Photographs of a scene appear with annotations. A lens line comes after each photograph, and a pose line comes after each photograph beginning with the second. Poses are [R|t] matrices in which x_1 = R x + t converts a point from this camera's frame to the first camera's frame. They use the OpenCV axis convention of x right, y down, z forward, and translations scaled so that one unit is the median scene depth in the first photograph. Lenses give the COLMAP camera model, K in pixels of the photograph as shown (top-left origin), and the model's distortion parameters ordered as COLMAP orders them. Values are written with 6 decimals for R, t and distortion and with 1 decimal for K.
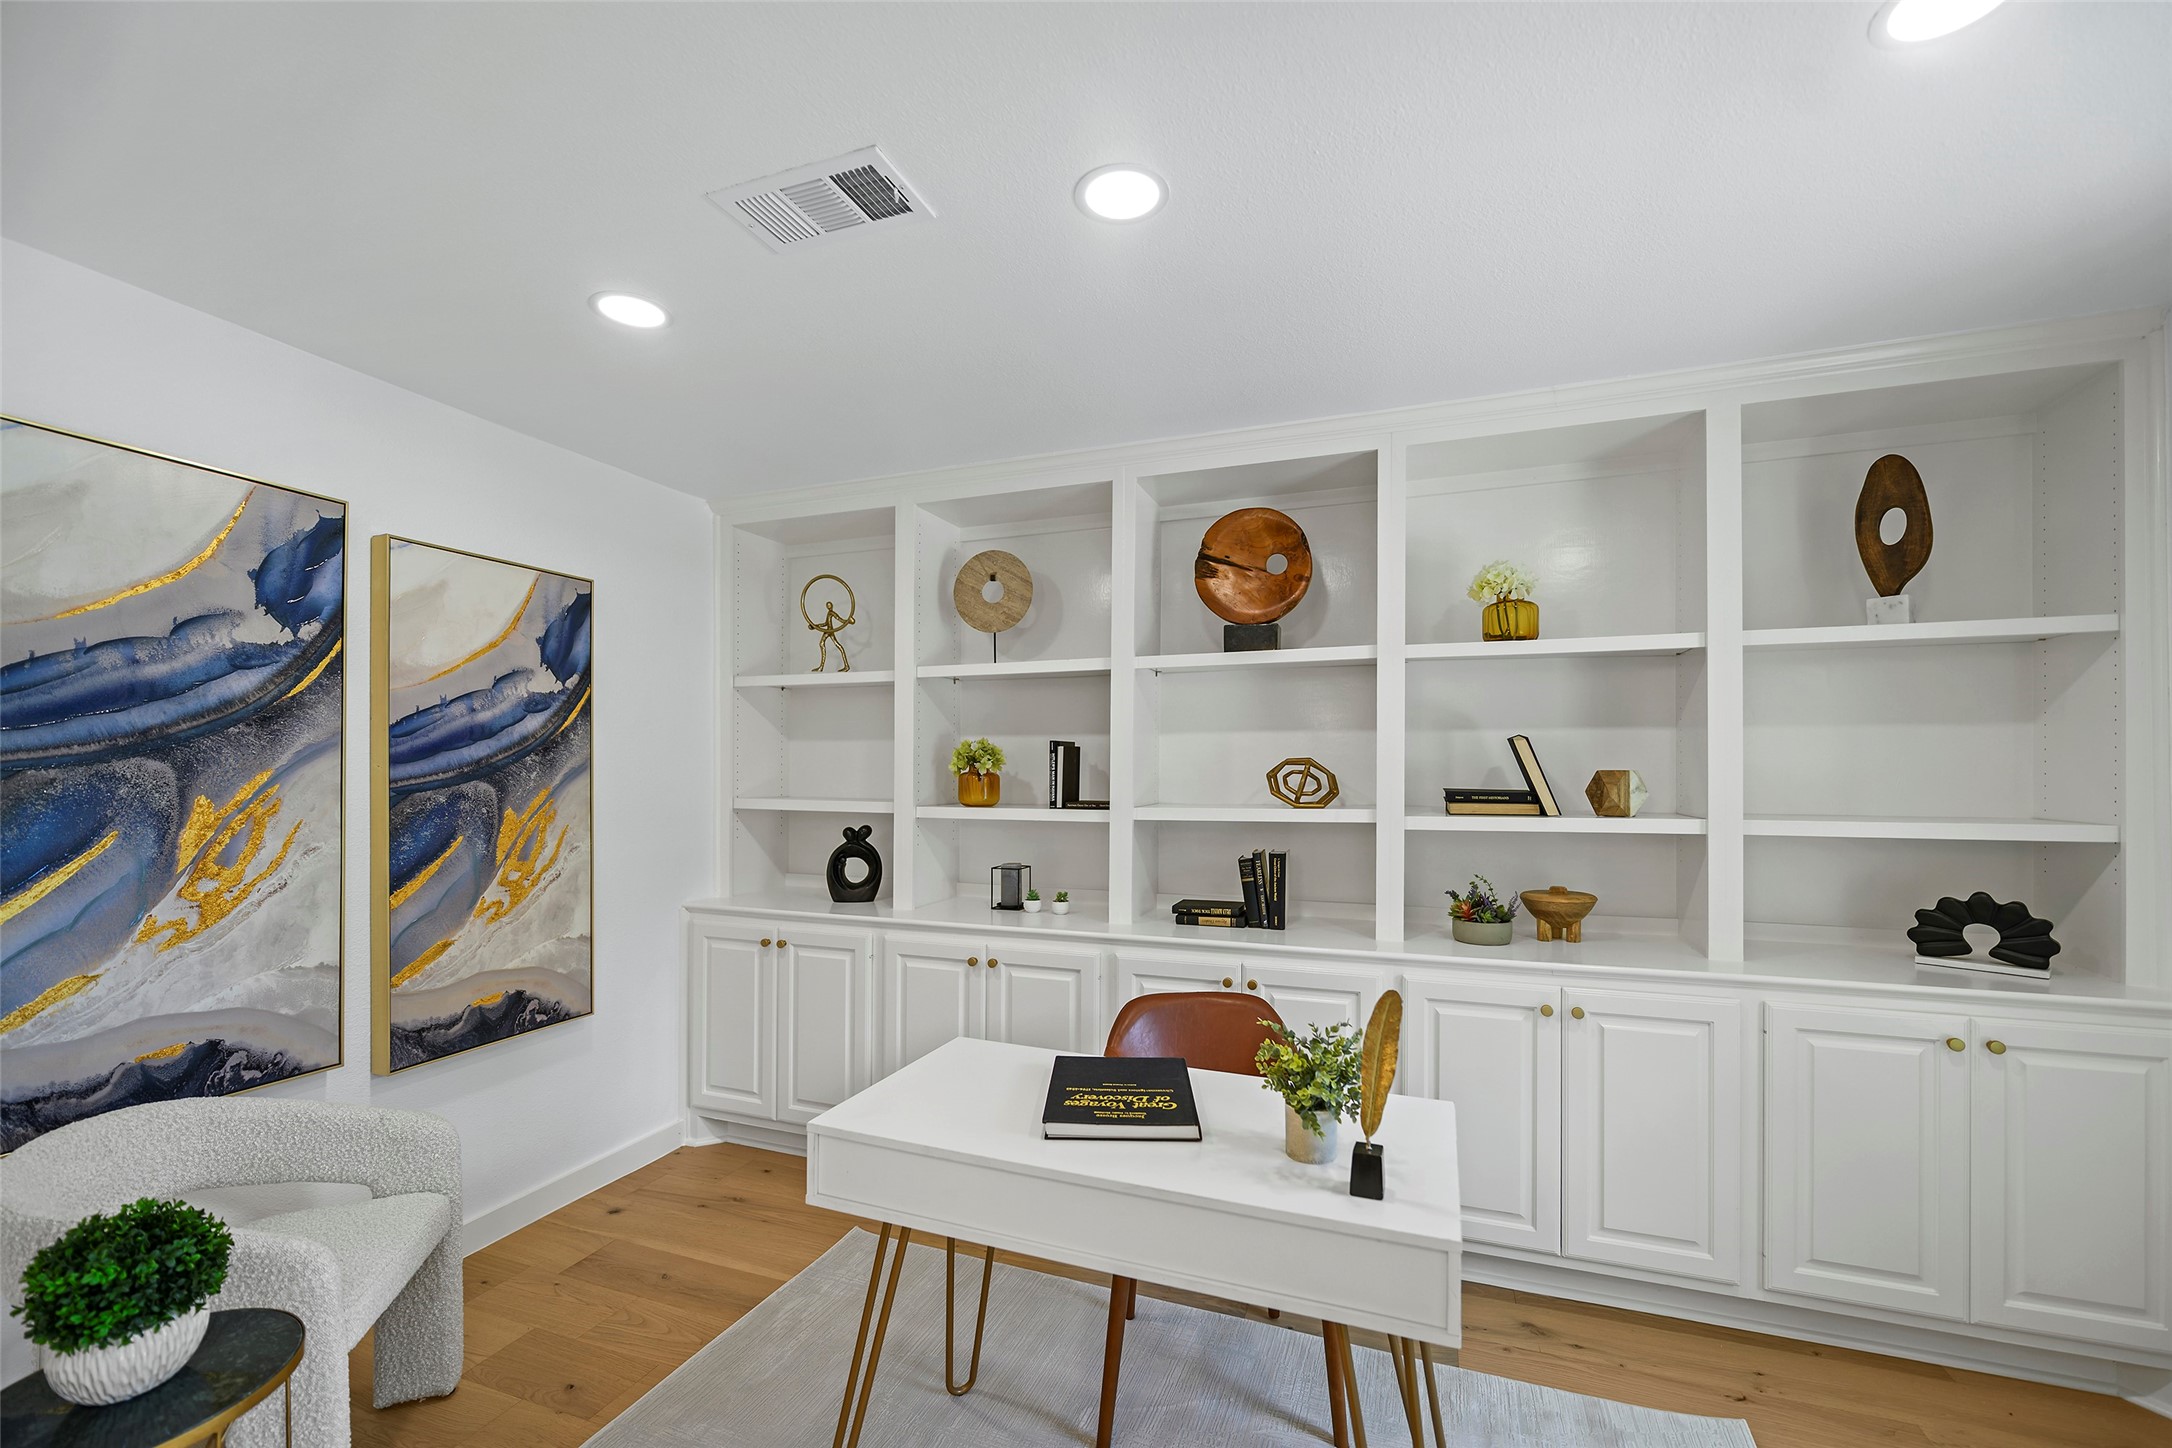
lens RADIAL K [[886.9, 0, 1090.7], [0, 886.9, 767.3], [0, 0, 1]] dist [0.000791, -0.002231]
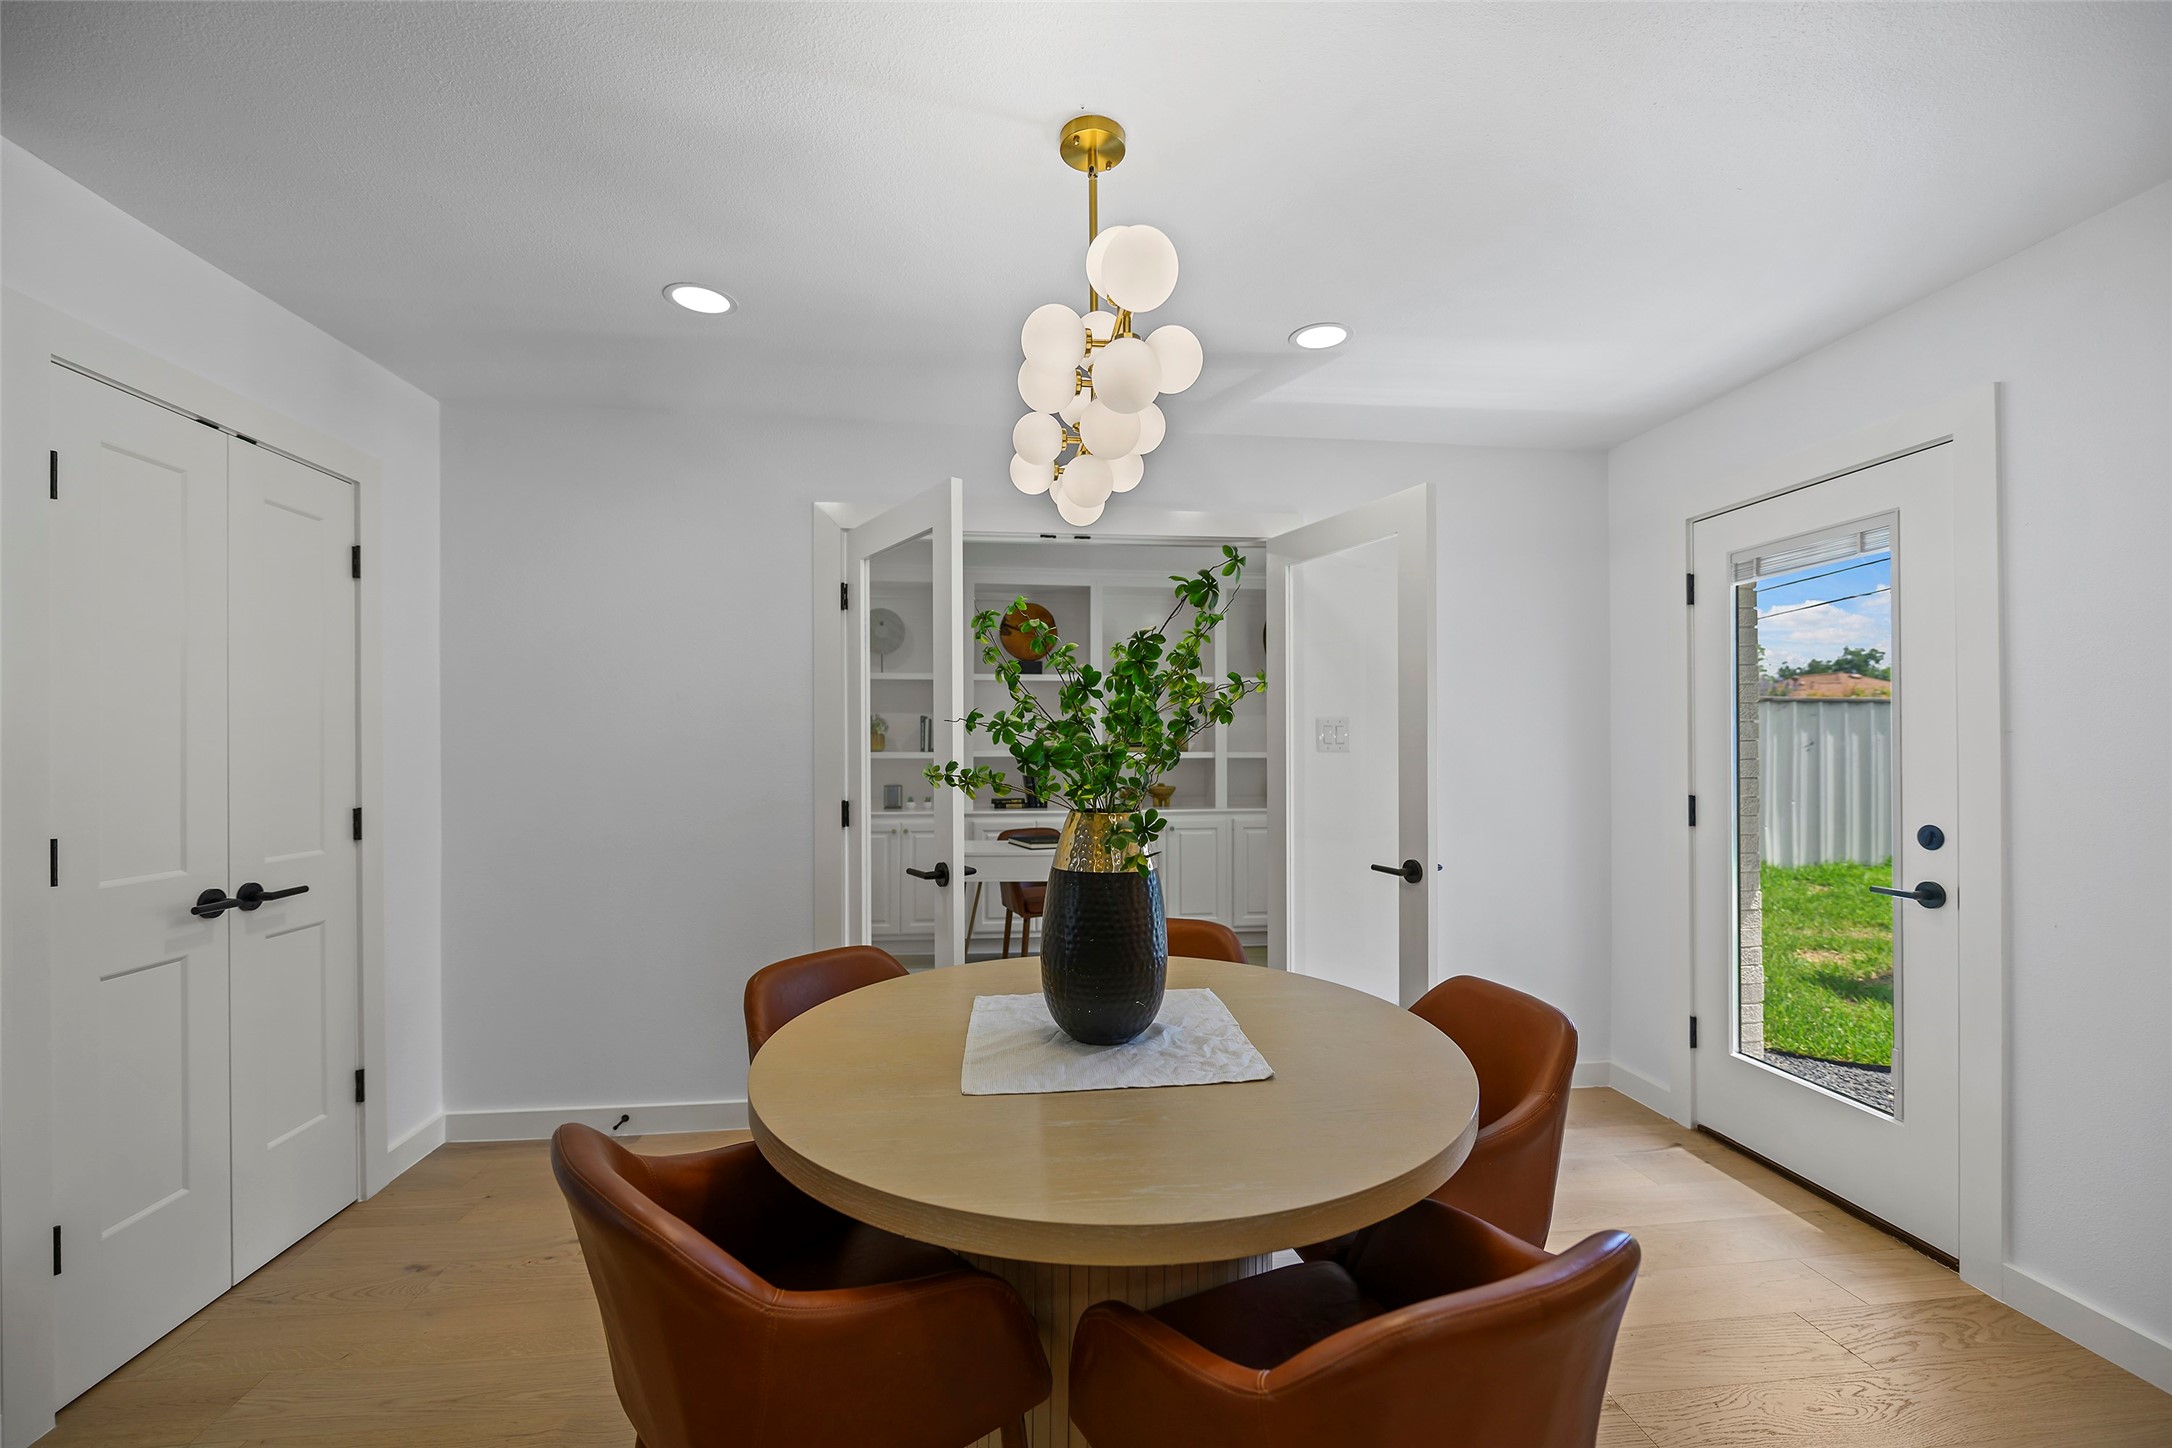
lens RADIAL K [[886.9, 0, 1087.2], [0, 886.9, 738.2], [0, 0, 1]] dist [0.000791, -0.002231]
pose [[0.893690, 0.007019, 0.448630, -0.606465], [-0.001688, 0.999923, -0.012282, 0.041779], [-0.448682, 0.010219, 0.893633, -0.868030]]
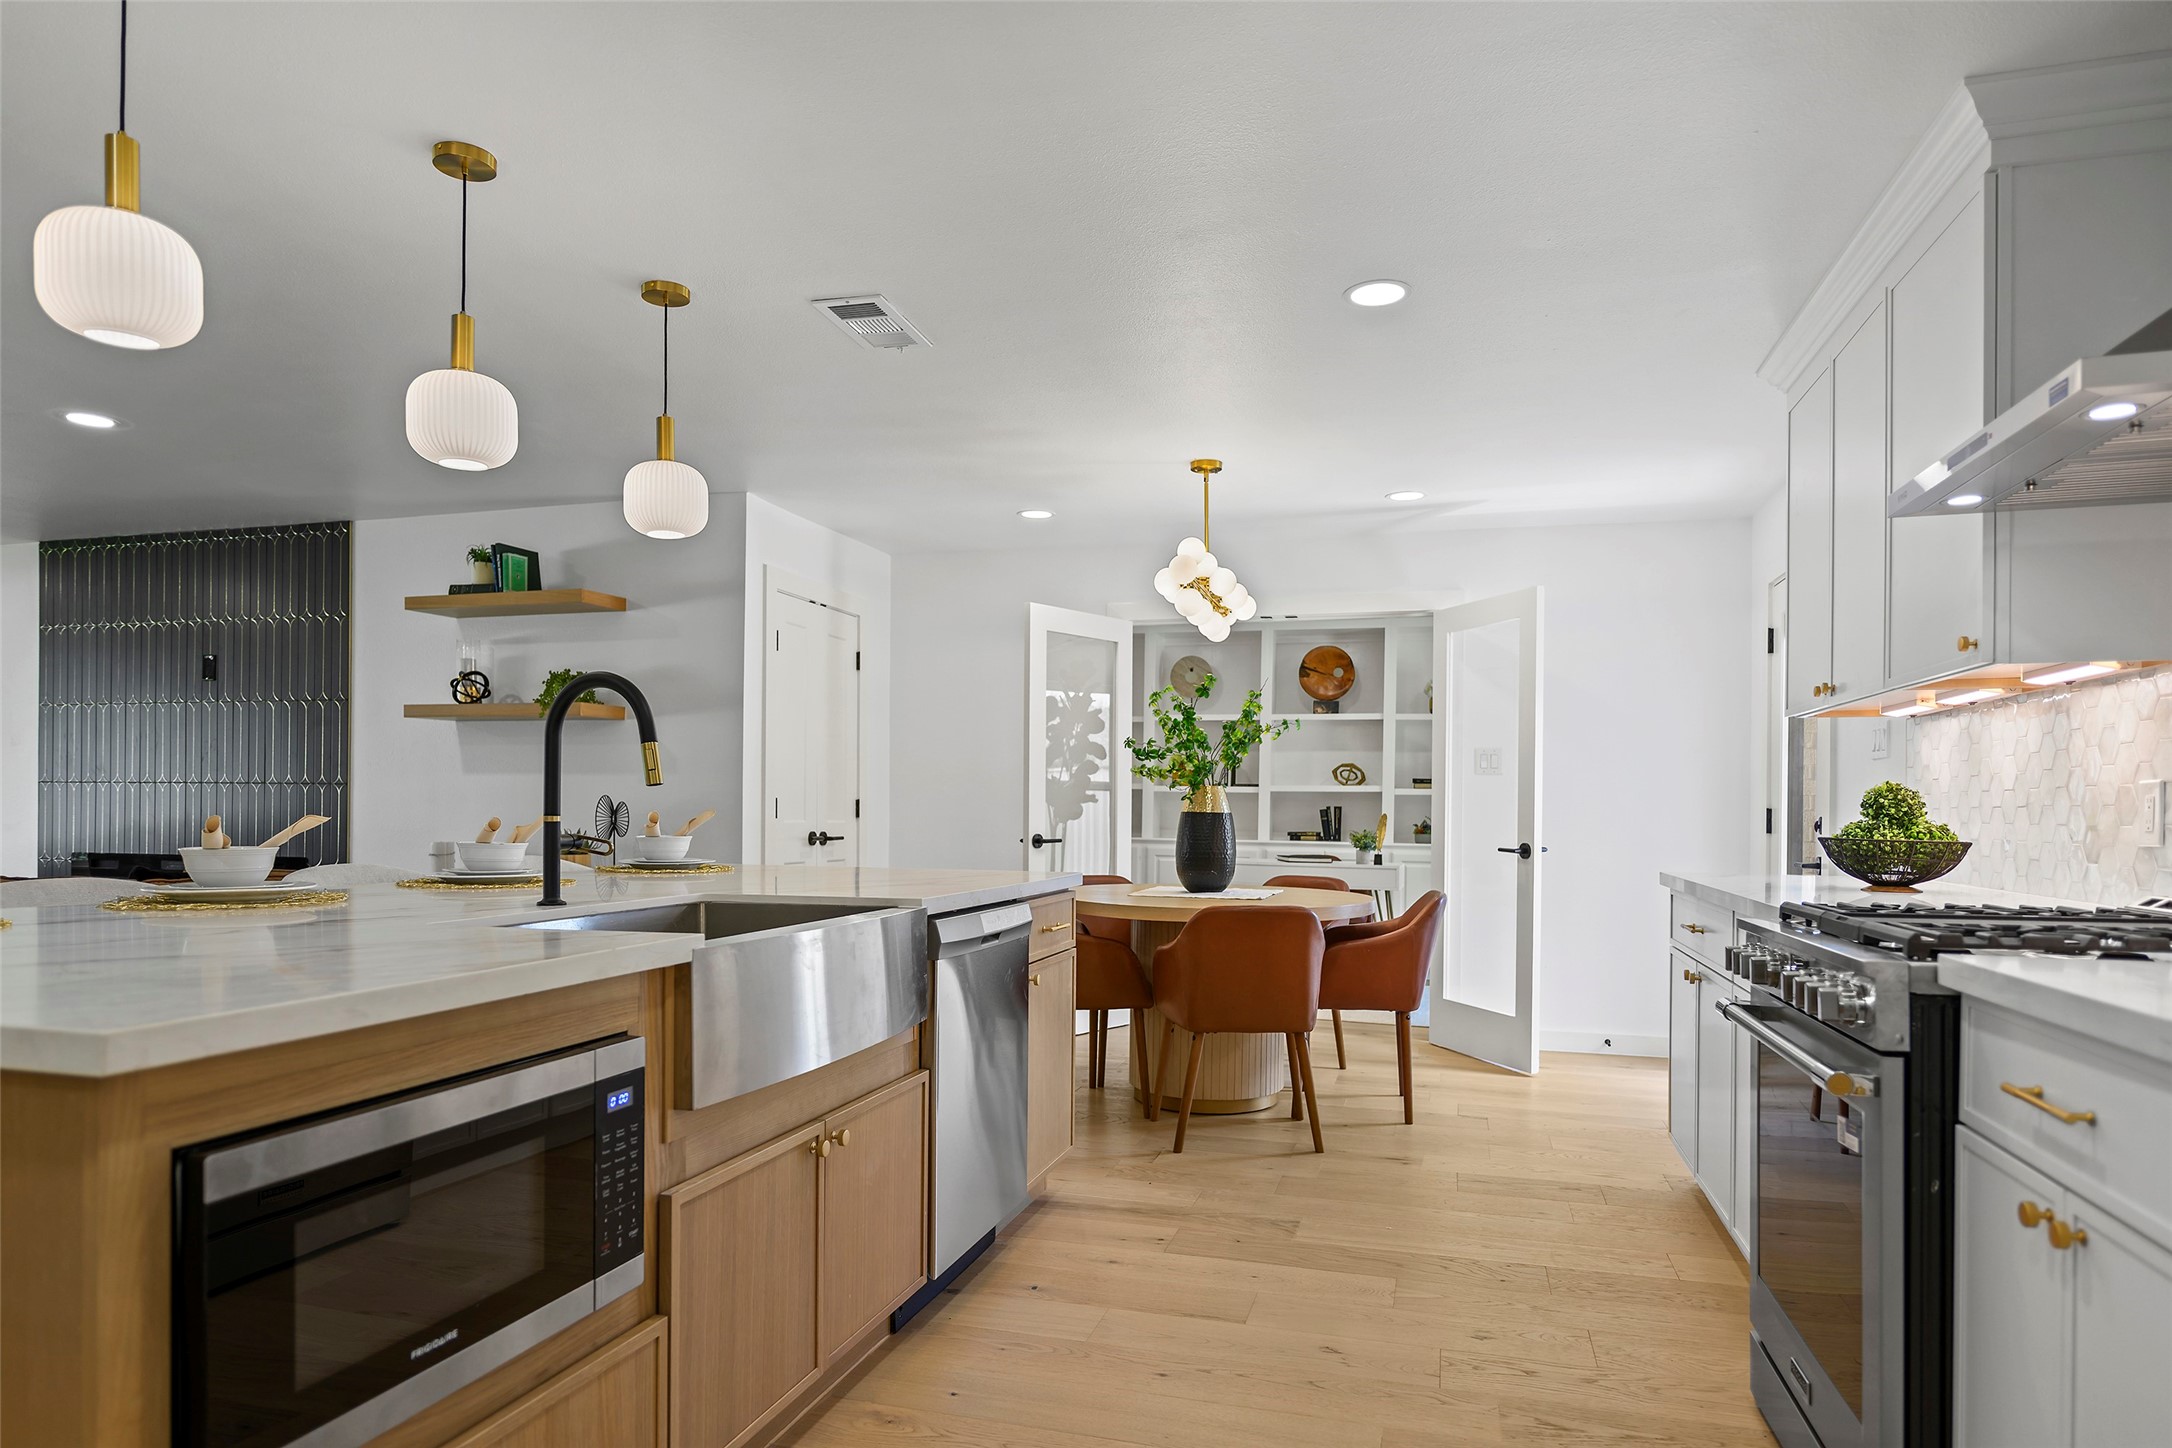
lens RADIAL K [[1307.7, 0, 1059.5], [0, 1307.7, 794.1], [0, 0, 1]] dist [-0.002301, 0.001152]
pose [[0.997758, 0.017672, 0.064550, -0.656318], [-0.016681, 0.999735, -0.015871, 0.124215], [-0.064814, 0.014759, 0.997788, -2.087256]]
